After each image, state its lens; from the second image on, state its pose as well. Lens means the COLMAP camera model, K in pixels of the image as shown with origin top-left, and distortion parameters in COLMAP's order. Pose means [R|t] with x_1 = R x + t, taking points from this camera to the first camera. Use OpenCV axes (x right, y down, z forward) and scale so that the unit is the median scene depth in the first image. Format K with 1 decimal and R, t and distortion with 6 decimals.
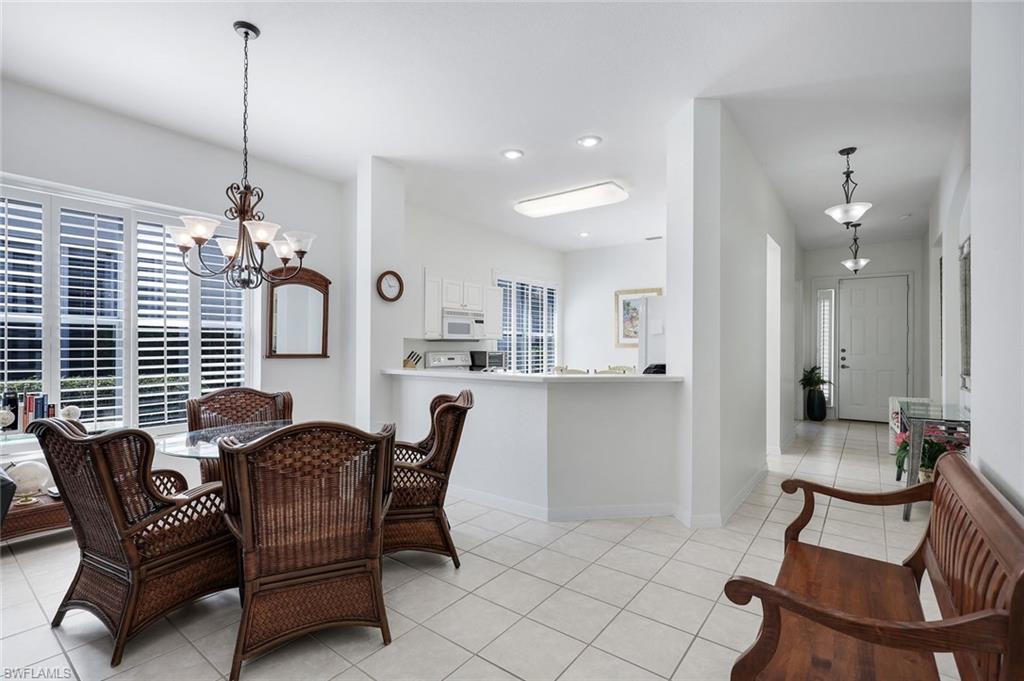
lens RADIAL K [[420.3, 0, 512.8], [0, 420.3, 342.9], [0, 0, 1]] dist [0.001073, -0.000063]
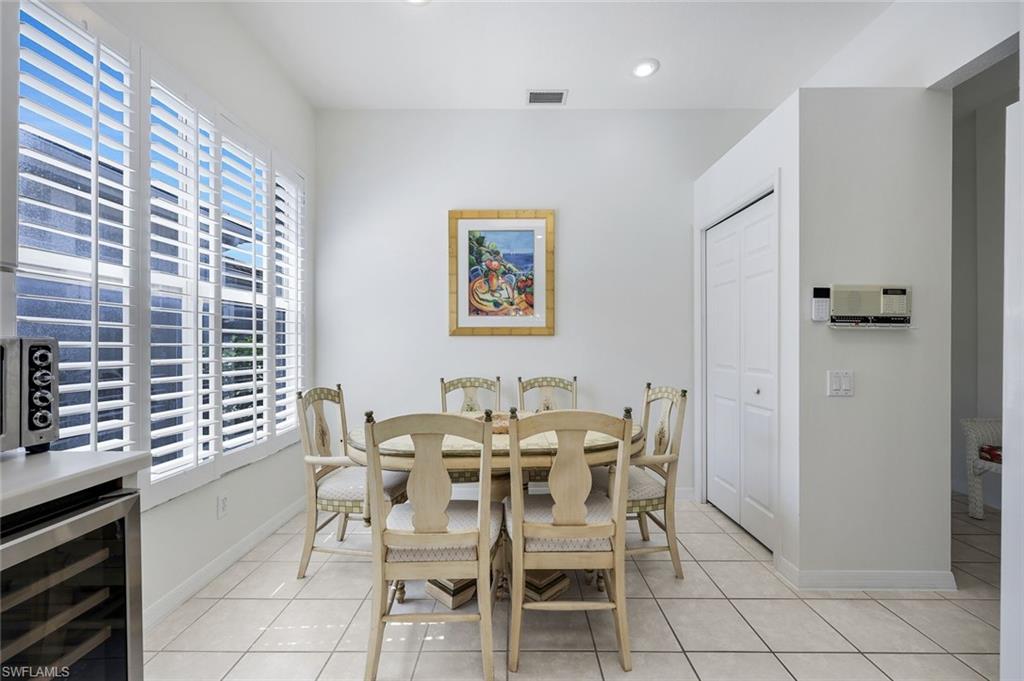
lens RADIAL K [[420.3, 0, 512.8], [0, 420.3, 342.9], [0, 0, 1]] dist [0.001073, -0.000063]
pose [[0.793845, 0.000842, 0.608119, 0.027281], [-0.000907, 1.000000, -0.000201, 0.018722], [-0.608119, -0.000392, 0.793846, 0.643067]]
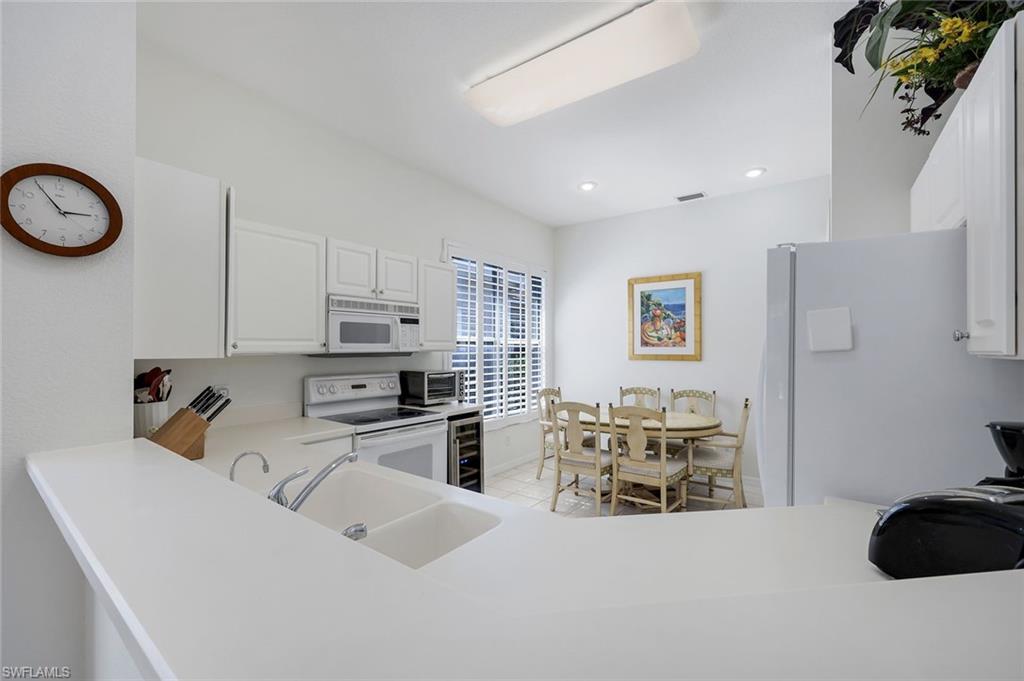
lens RADIAL K [[420.3, 0, 512.8], [0, 420.3, 342.9], [0, 0, 1]] dist [0.001073, -0.000063]
pose [[0.999576, 0.000808, 0.029106, 0.034521], [-0.000578, 0.999968, -0.007921, -0.012765], [-0.029111, 0.007901, 0.999545, 0.333569]]
